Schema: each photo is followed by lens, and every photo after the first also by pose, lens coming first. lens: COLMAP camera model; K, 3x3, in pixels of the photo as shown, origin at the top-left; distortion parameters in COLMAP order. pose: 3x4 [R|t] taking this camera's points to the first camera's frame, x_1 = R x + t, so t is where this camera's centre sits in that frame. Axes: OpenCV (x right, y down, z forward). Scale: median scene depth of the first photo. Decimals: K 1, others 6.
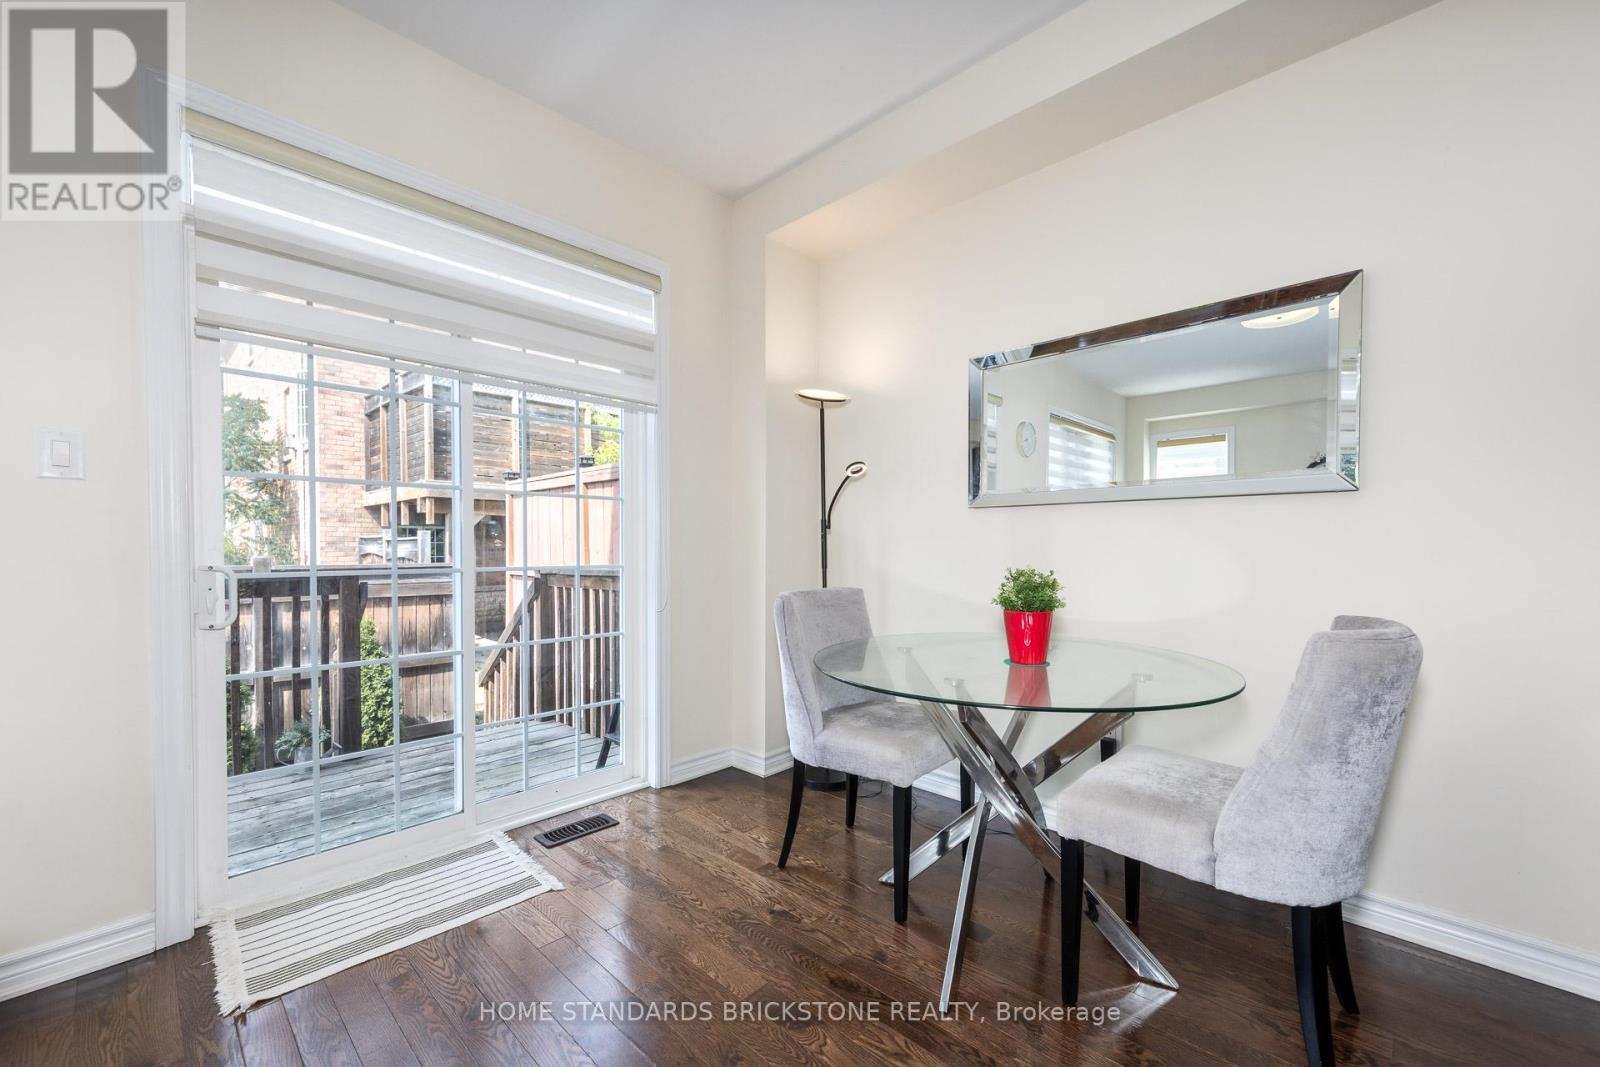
lens RADIAL K [[643.0, 0, 816.3], [0, 643.0, 557.3], [0, 0, 1]] dist [-0.000314, -0.000053]
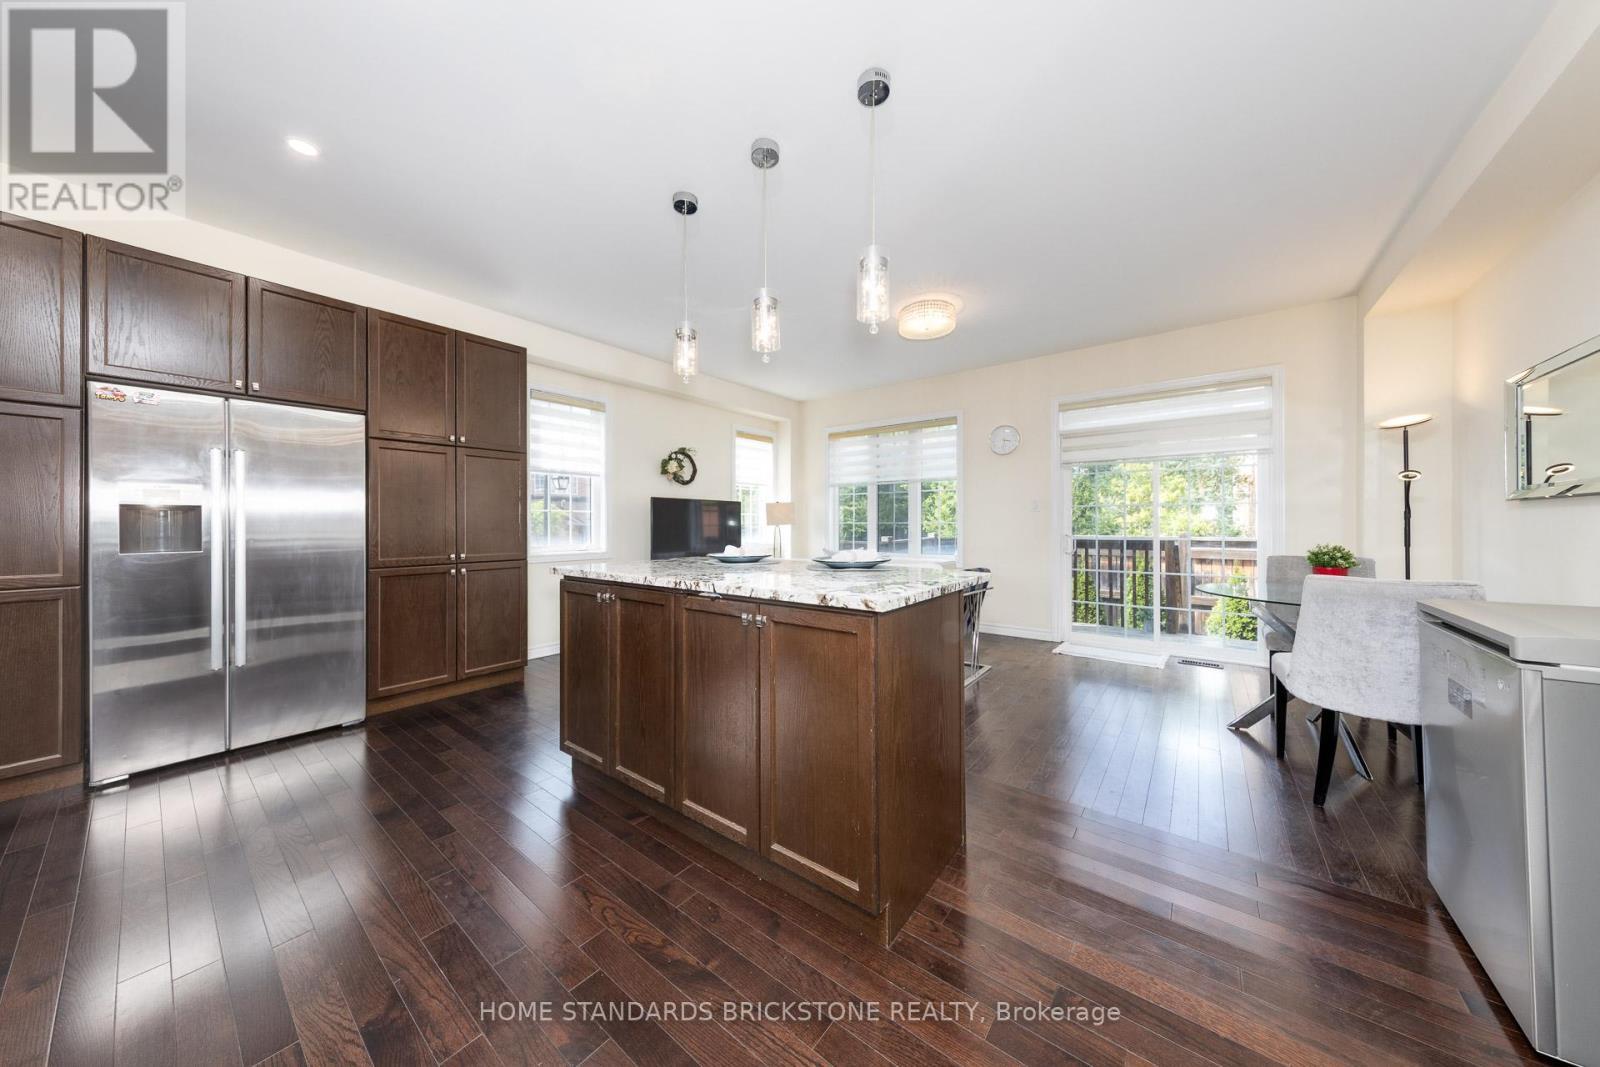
lens RADIAL K [[497.1, 0, 815.7], [0, 497.1, 528.2], [0, 0, 1]] dist [0.007934, 0.000037]
pose [[0.089628, 0.010655, -0.995918, 1.013602], [-0.016983, 0.999814, 0.009168, -0.016908], [0.995831, 0.016091, 0.089792, -0.351475]]
